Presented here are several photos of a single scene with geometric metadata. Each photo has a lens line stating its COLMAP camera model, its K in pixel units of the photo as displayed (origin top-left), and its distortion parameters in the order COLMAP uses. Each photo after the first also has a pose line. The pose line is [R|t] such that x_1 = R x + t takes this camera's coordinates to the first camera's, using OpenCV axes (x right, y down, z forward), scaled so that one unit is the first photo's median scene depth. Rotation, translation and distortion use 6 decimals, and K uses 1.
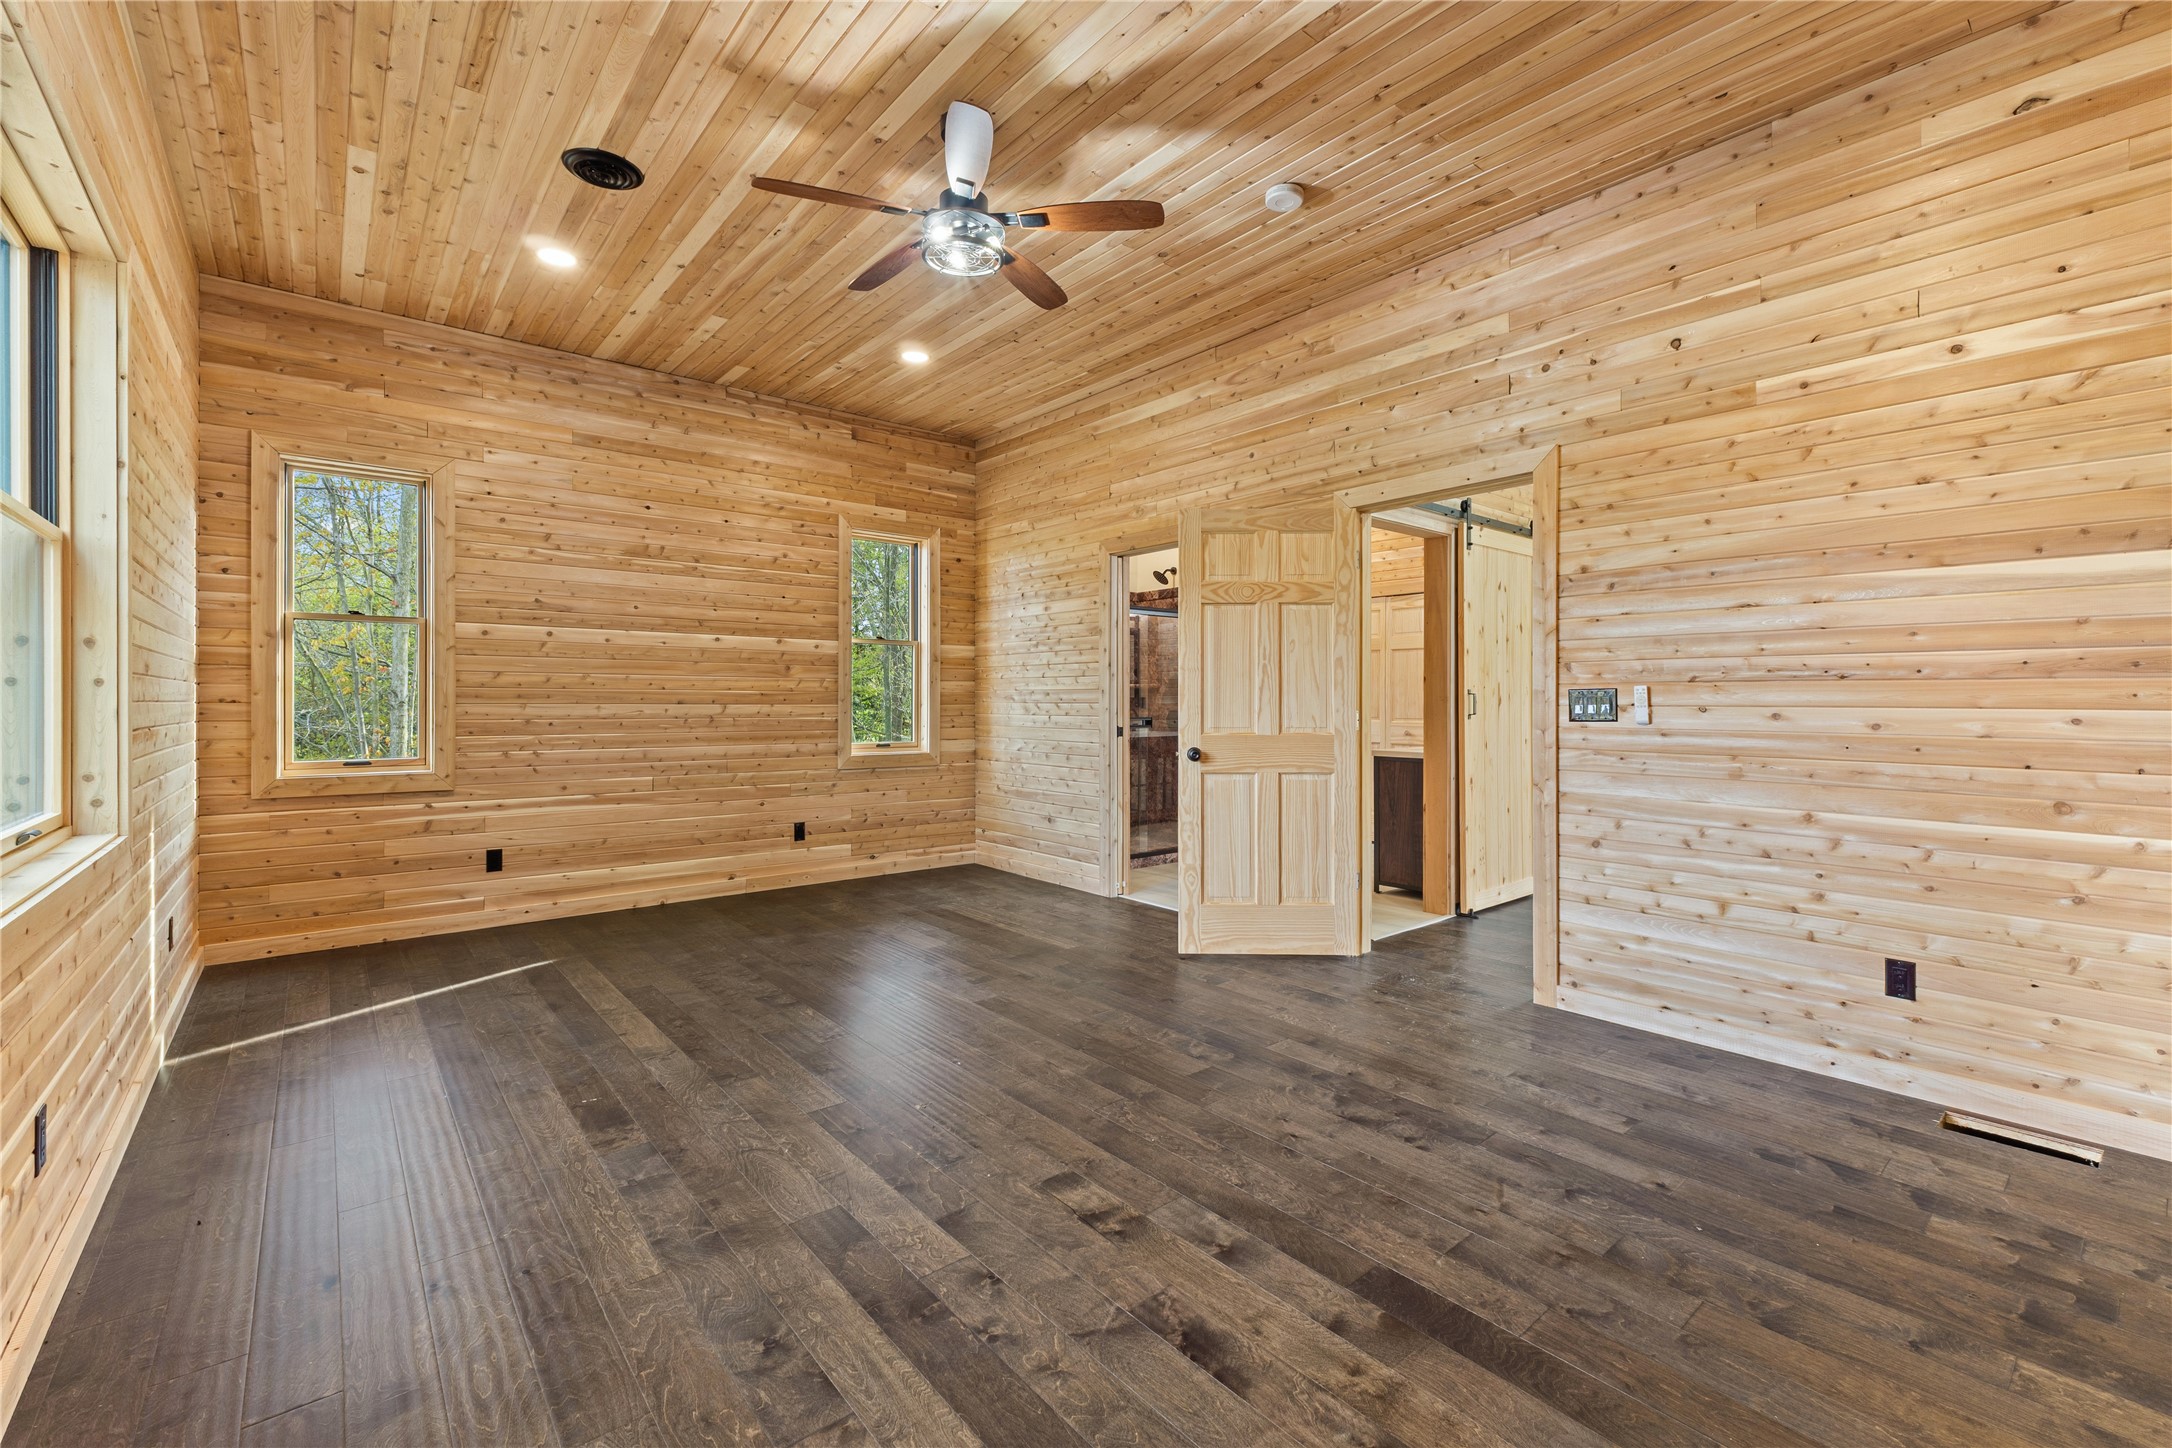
lens RADIAL K [[925.4, 0, 1085.1], [0, 925.4, 709.8], [0, 0, 1]] dist [0.003622, 0.001013]
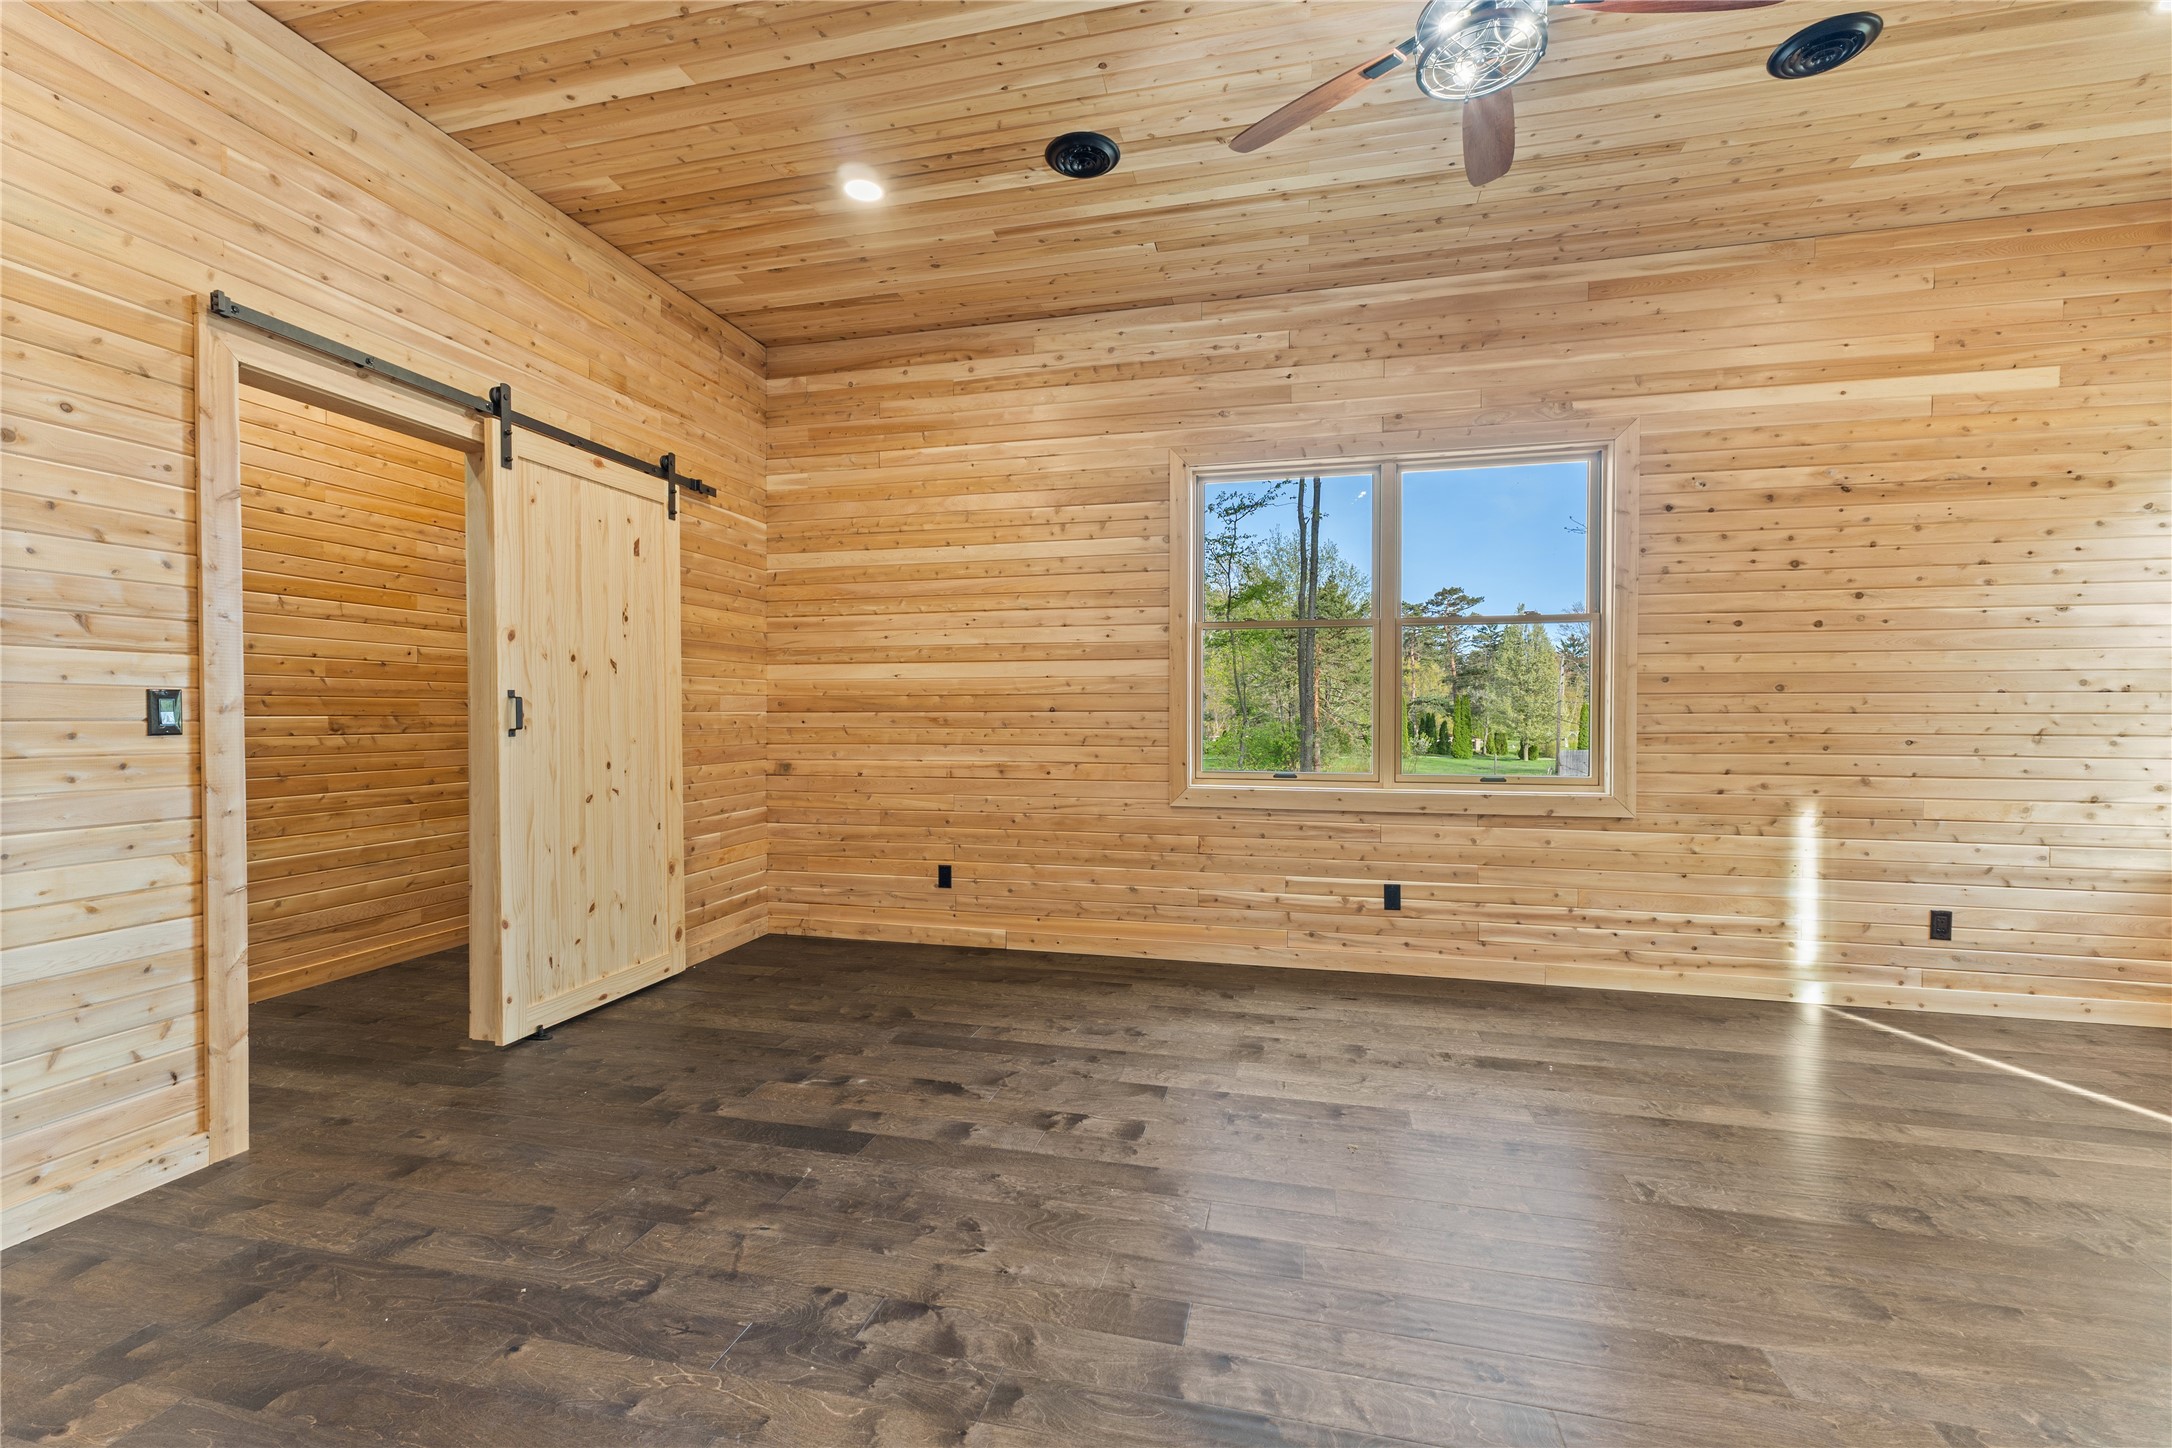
lens RADIAL K [[925.4, 0, 1084.1], [0, 925.4, 721.0], [0, 0, 1]] dist [0.003622, 0.001013]
pose [[-0.809132, 0.002474, -0.587621, 0.683161], [-0.006572, 0.999890, 0.013259, -0.009015], [0.587590, 0.014590, -0.809028, 1.860644]]
